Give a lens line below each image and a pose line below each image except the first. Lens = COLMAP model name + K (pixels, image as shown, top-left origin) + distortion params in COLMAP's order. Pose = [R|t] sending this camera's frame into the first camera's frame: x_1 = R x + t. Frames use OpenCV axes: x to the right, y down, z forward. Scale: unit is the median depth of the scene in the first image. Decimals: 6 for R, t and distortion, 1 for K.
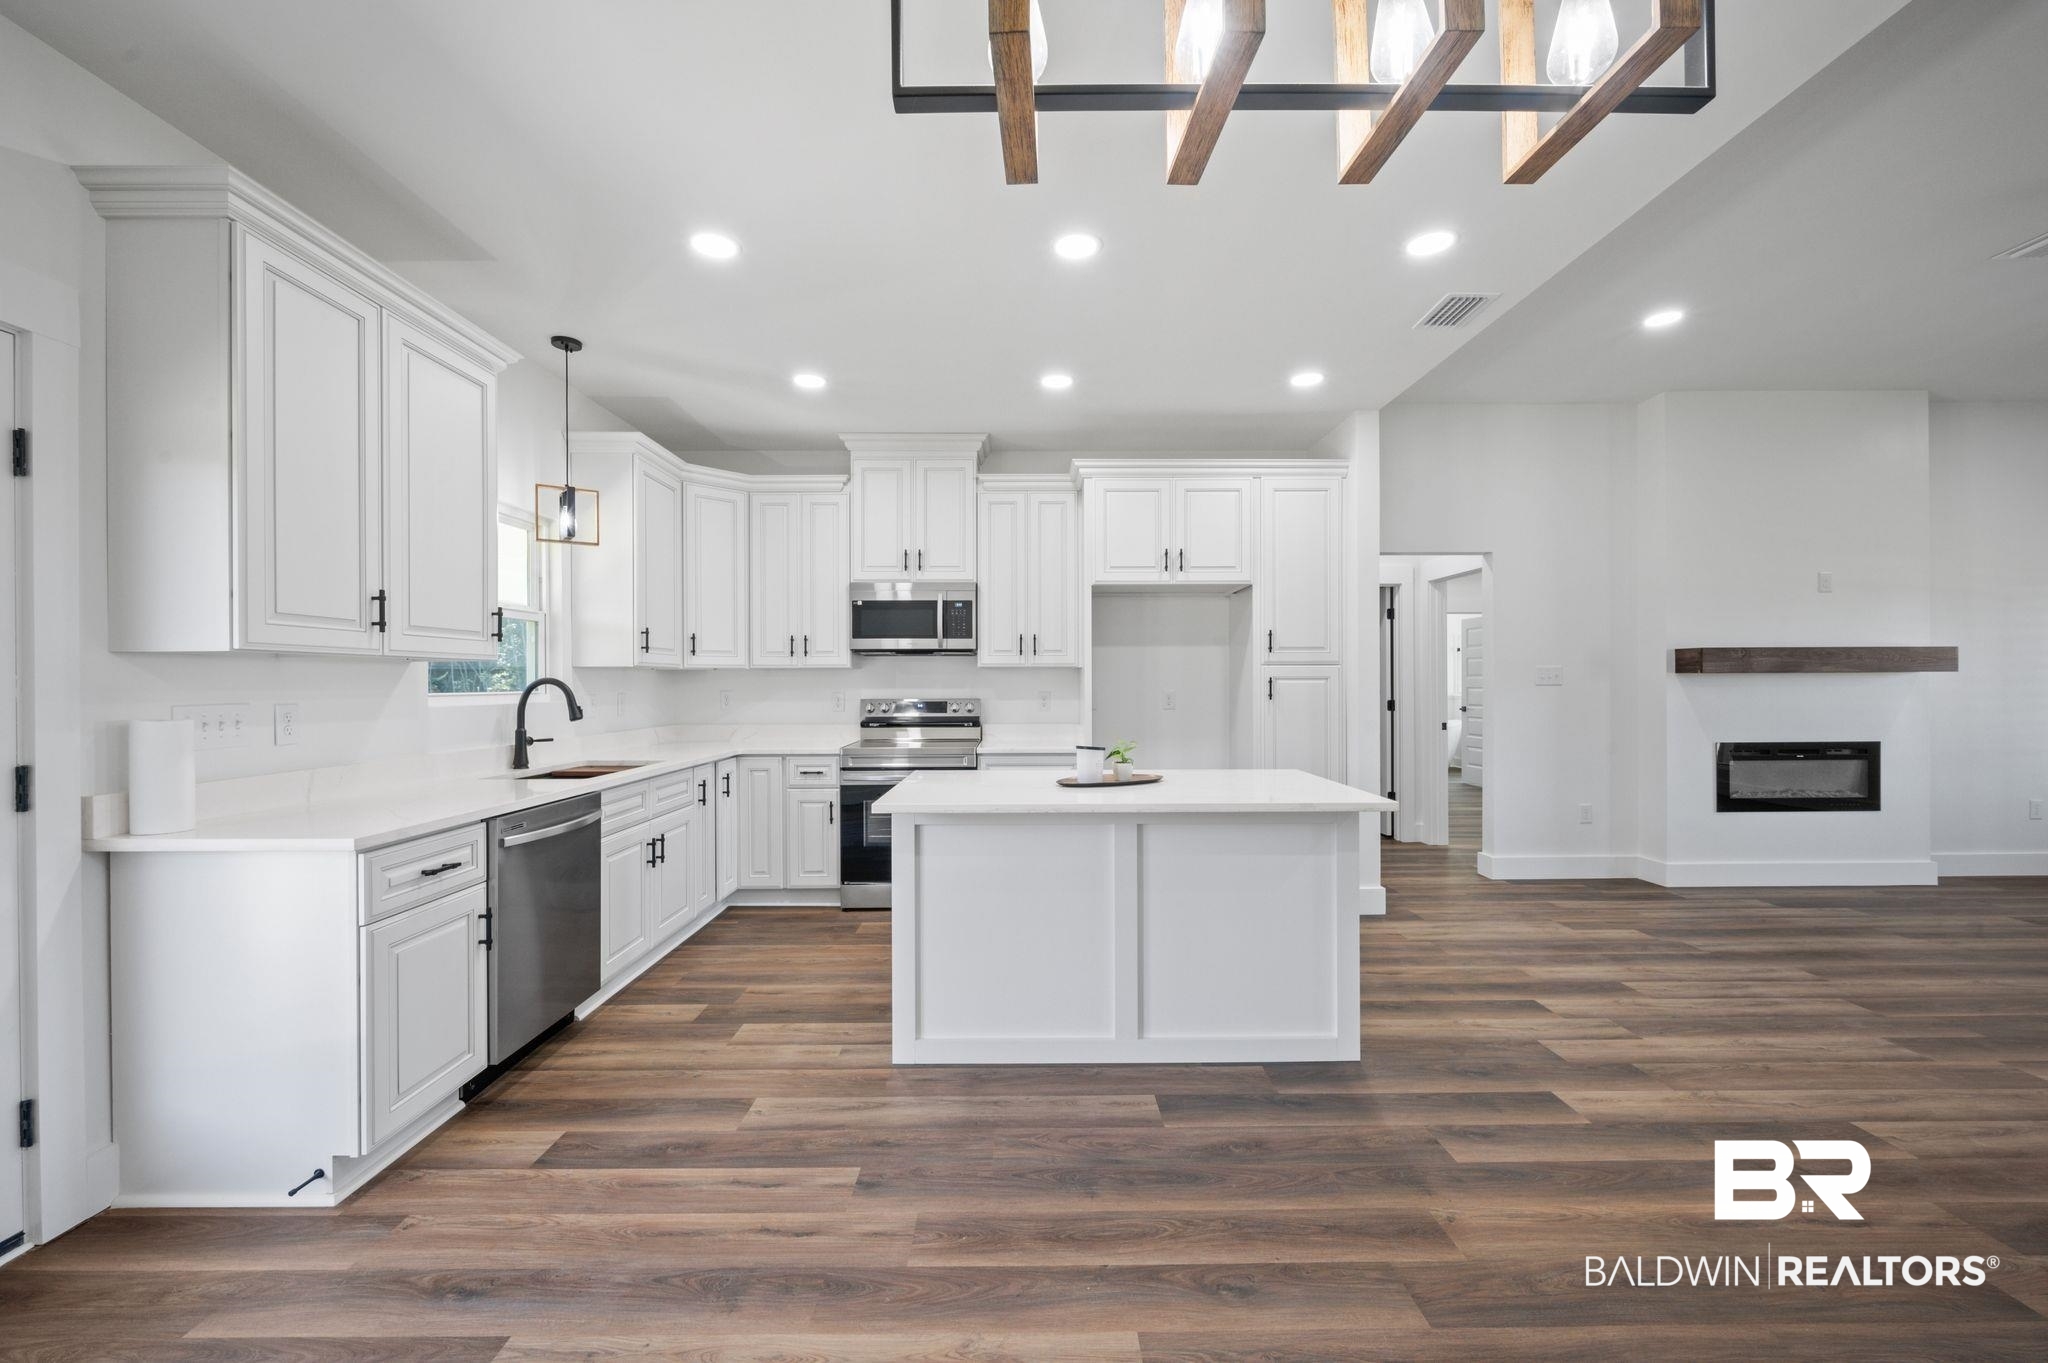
lens RADIAL K [[808.3, 0, 1028.8], [0, 808.3, 683.6], [0, 0, 1]] dist [0.000696, -0.001148]
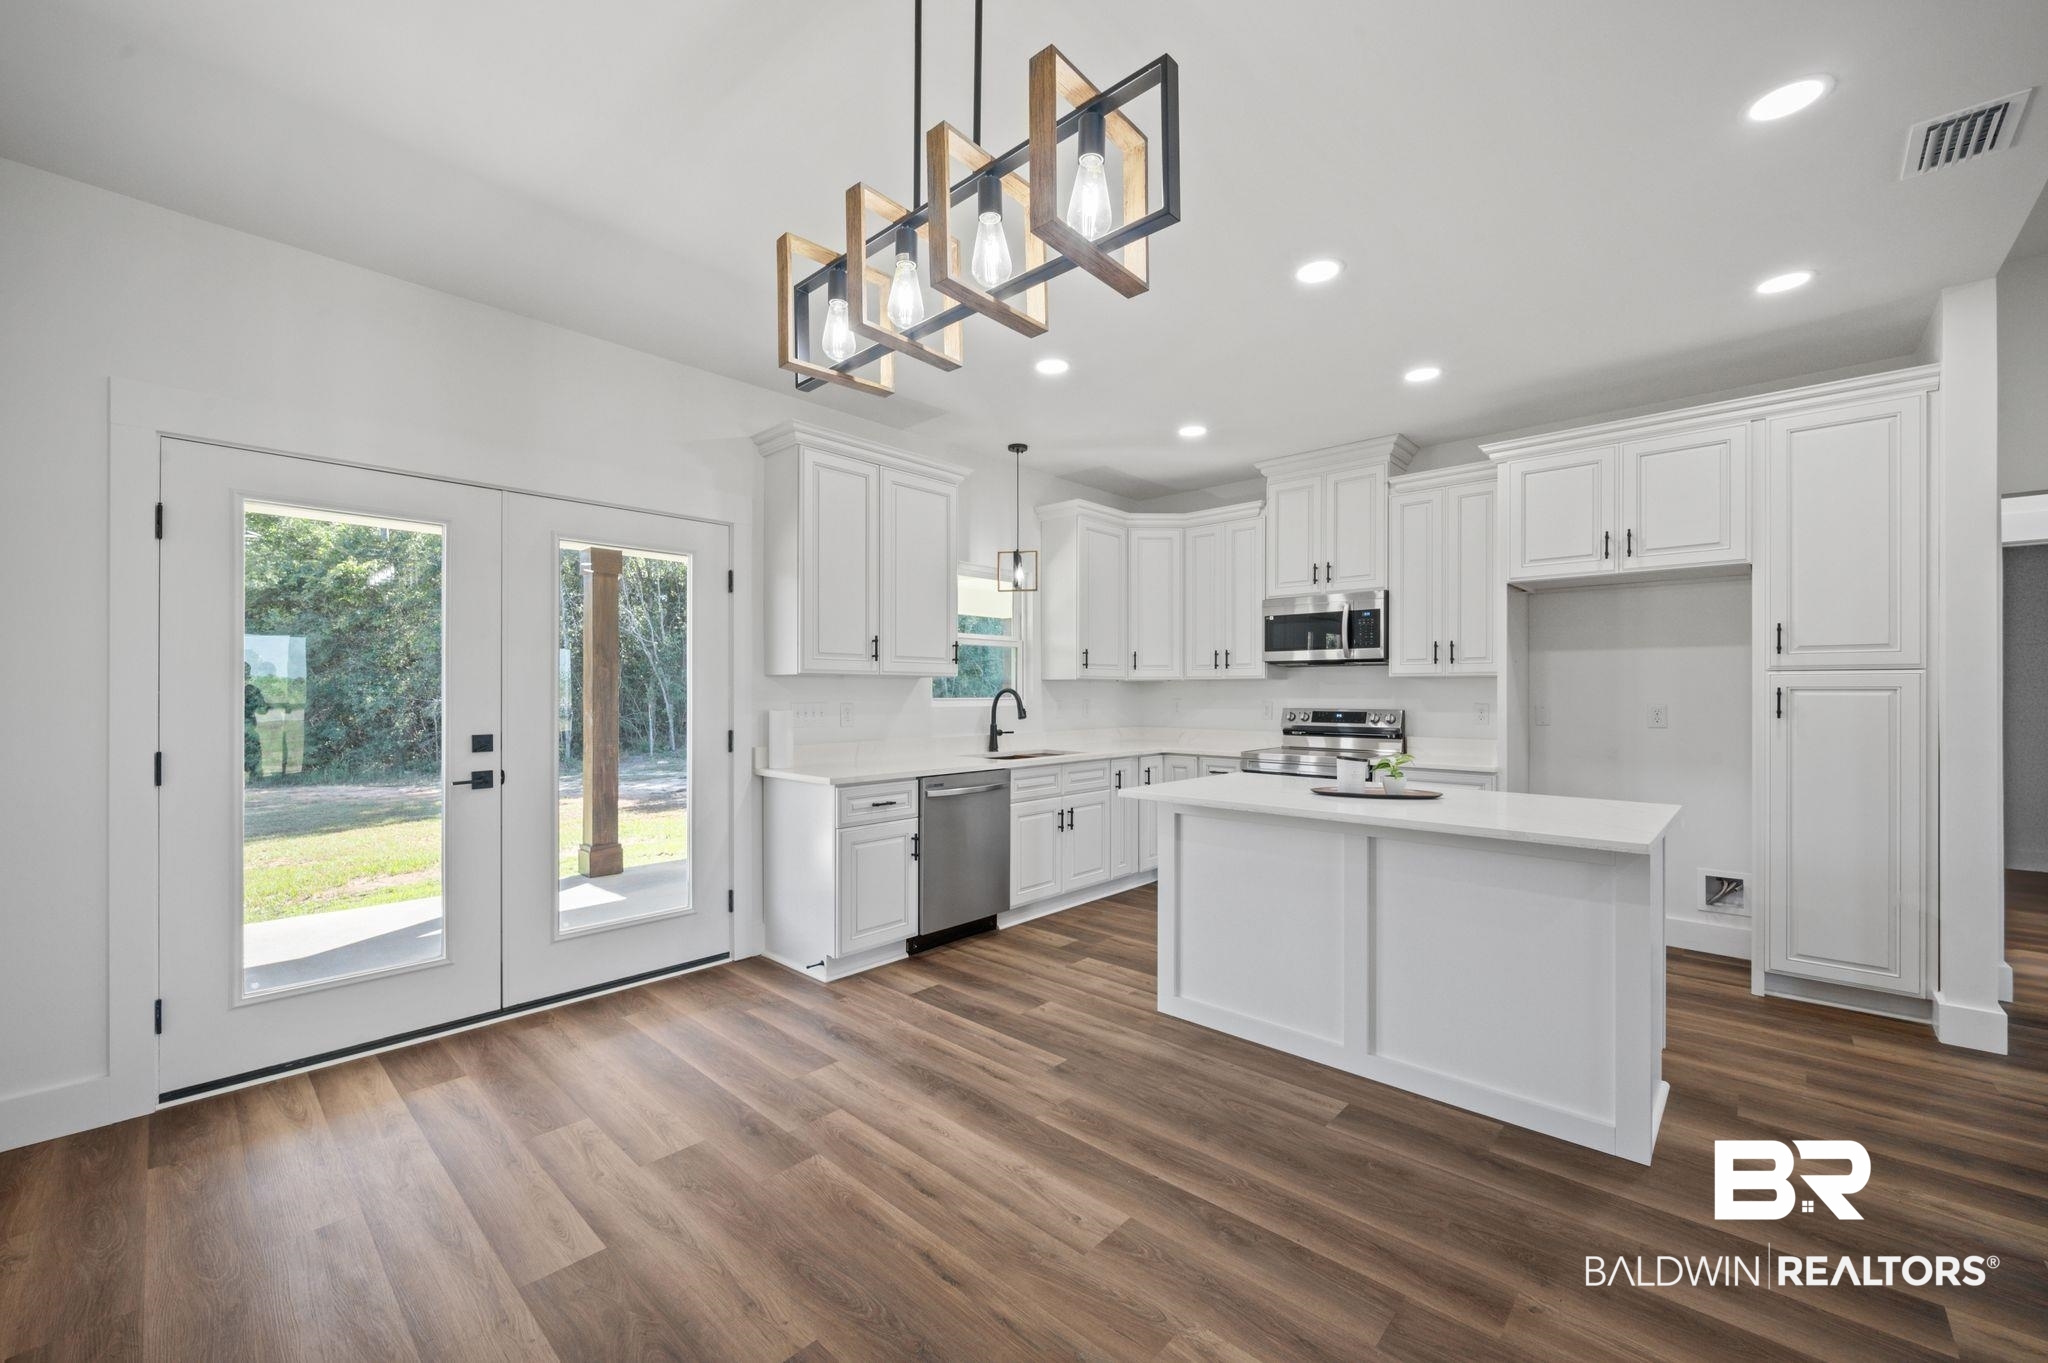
lens RADIAL K [[808.3, 0, 1022.8], [0, 808.3, 692.3], [0, 0, 1]] dist [0.000696, -0.001148]
pose [[0.730447, 0.004186, -0.682956, 0.407773], [-0.004633, 0.999989, 0.001174, -0.001581], [0.682953, 0.002307, 0.730458, -0.009584]]
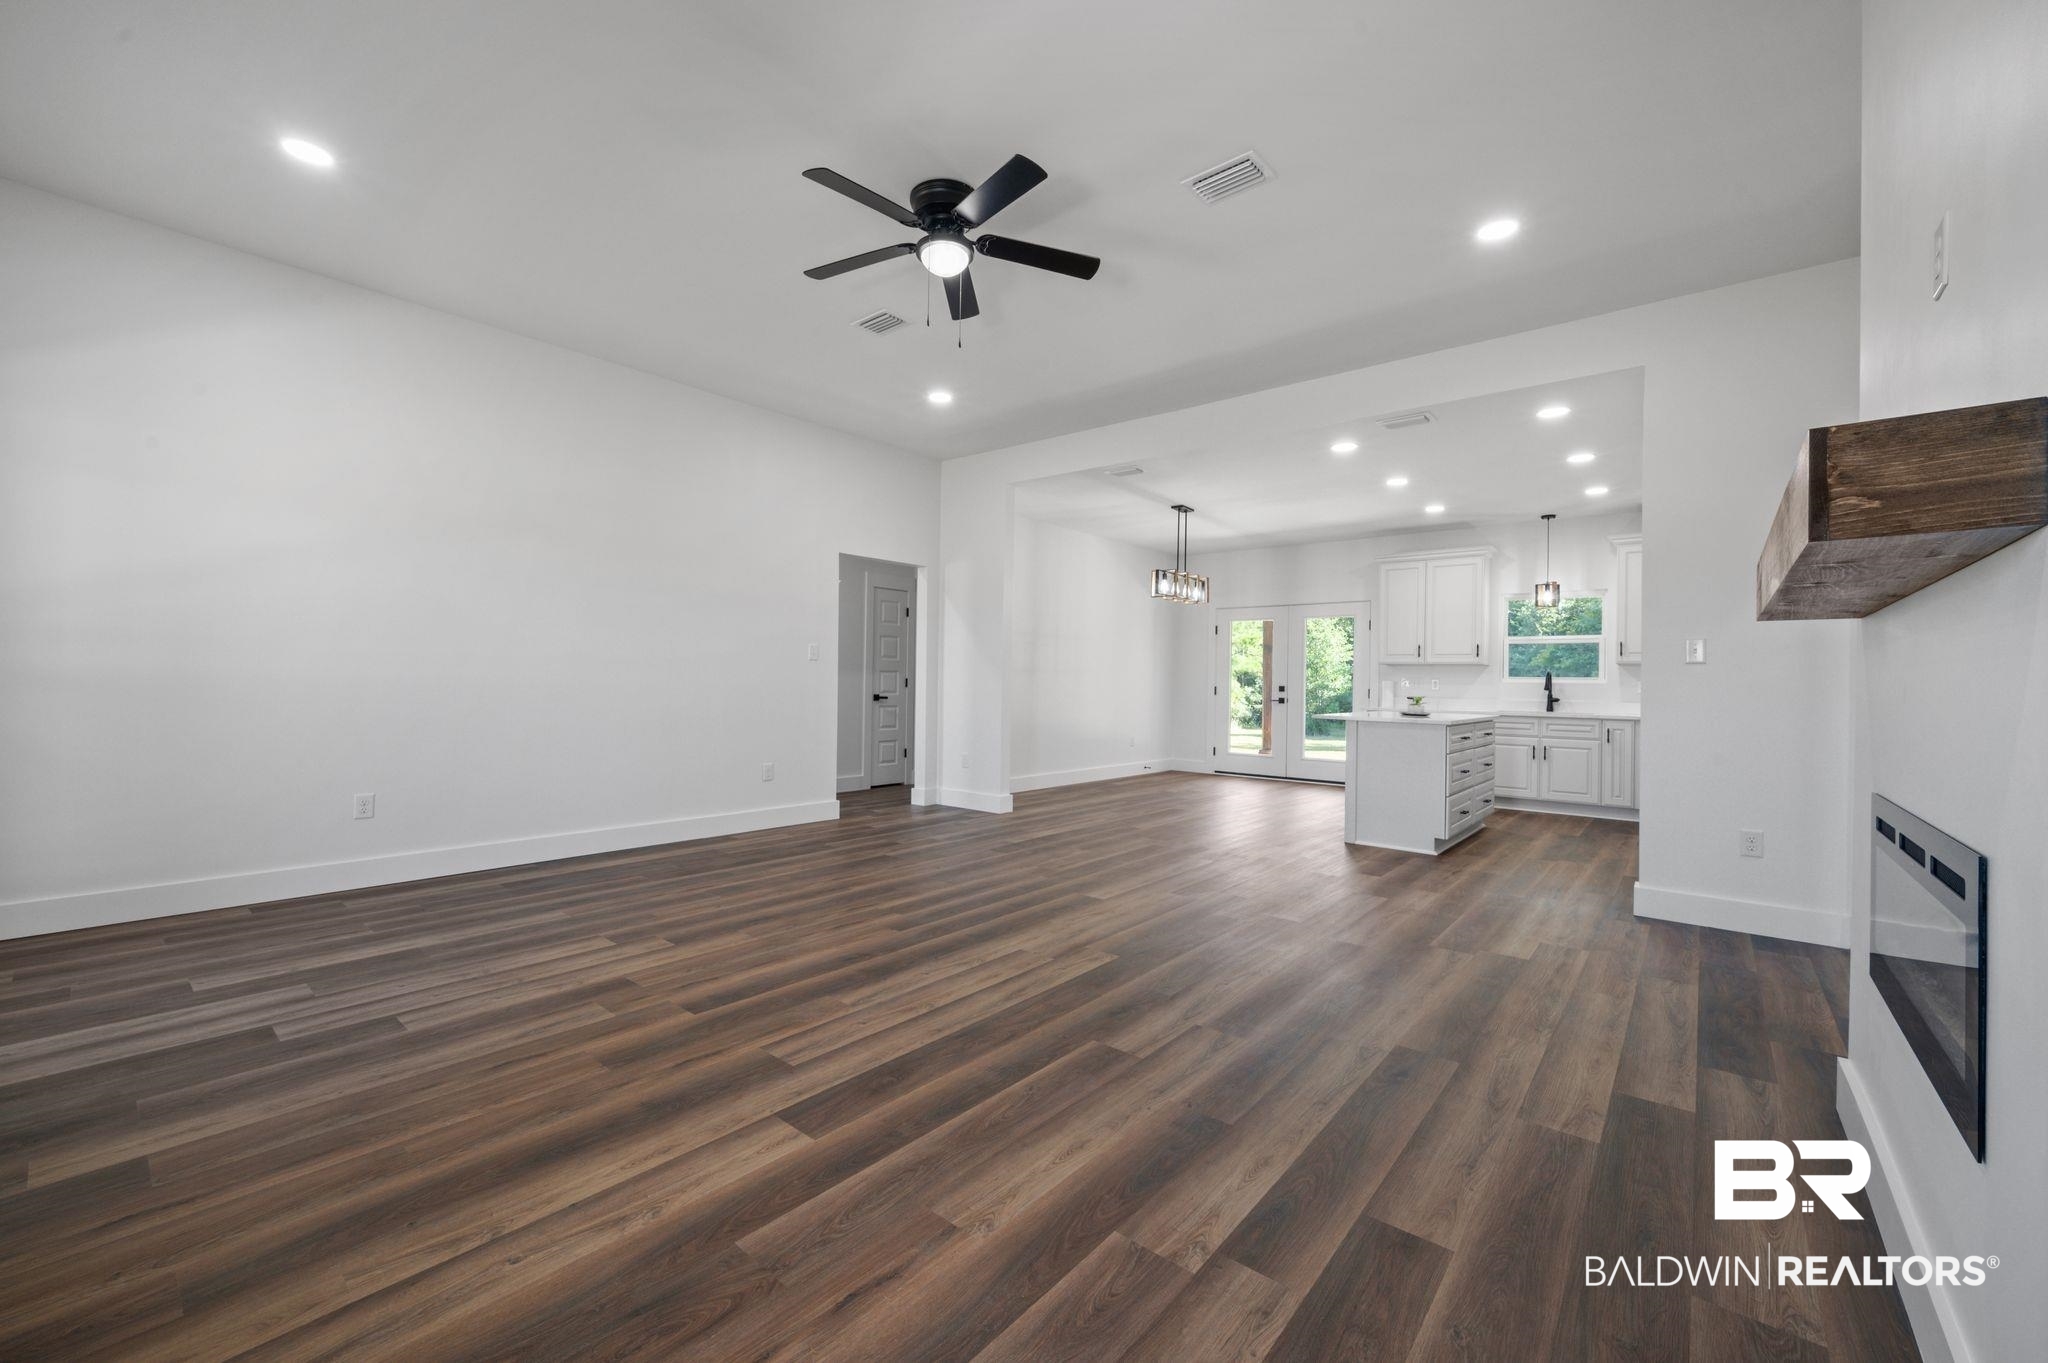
lens RADIAL K [[808.3, 0, 1036.3], [0, 808.3, 684.4], [0, 0, 1]] dist [0.000696, -0.001148]
pose [[-0.640369, -0.003789, -0.768058, 2.081152], [-0.016007, 0.999836, 0.008413, 0.035206], [0.767901, 0.017682, -0.640325, 1.414649]]
